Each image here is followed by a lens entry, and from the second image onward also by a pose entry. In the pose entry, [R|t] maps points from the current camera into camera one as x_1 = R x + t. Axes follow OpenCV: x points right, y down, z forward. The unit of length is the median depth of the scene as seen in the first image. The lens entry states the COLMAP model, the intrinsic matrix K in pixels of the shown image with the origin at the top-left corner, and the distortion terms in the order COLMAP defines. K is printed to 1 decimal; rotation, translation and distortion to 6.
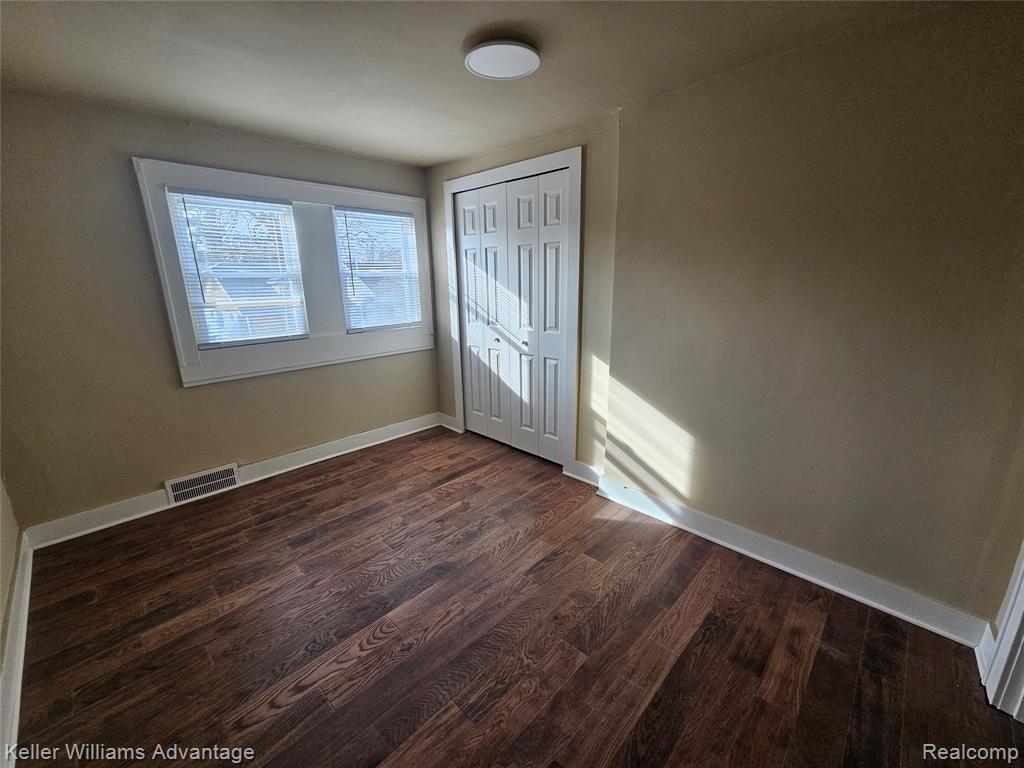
lens RADIAL K [[419.0, 0, 509.4], [0, 419.0, 385.6], [0, 0, 1]] dist [-0.003202, -0.000022]
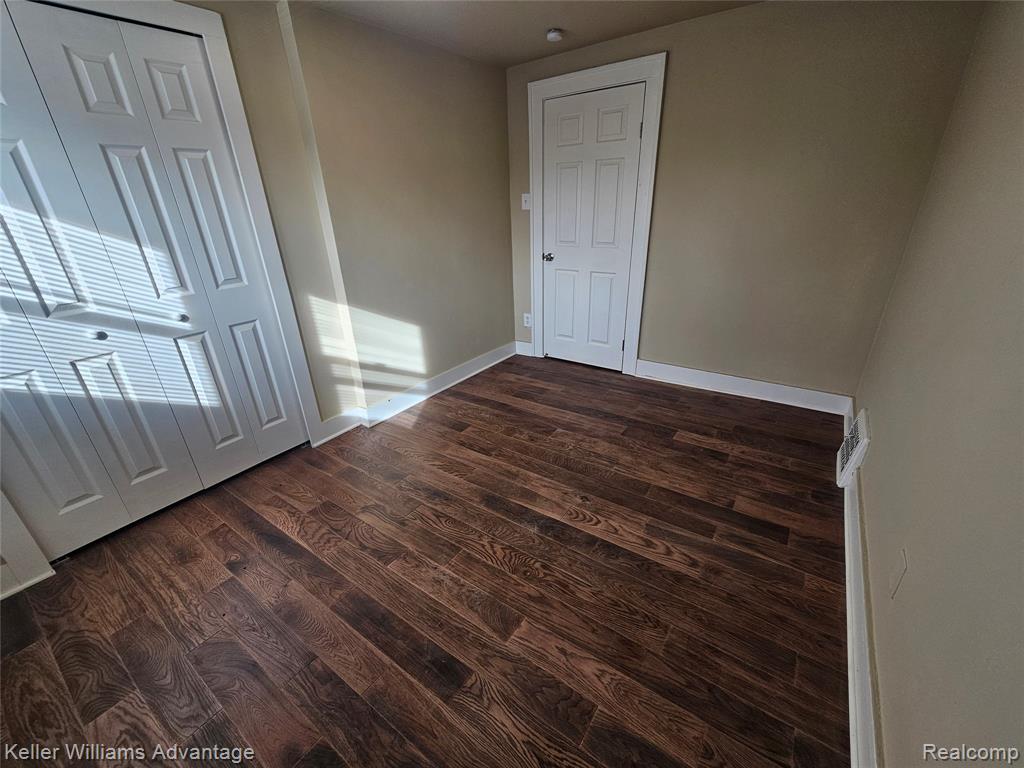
lens RADIAL K [[419.0, 0, 509.1], [0, 419.0, 386.0], [0, 0, 1]] dist [-0.003202, -0.000022]
pose [[-0.146171, -0.384987, 0.911274, -0.751528], [0.288487, 0.864540, 0.411517, -0.152223], [-0.946261, 0.323042, -0.015307, 0.689348]]
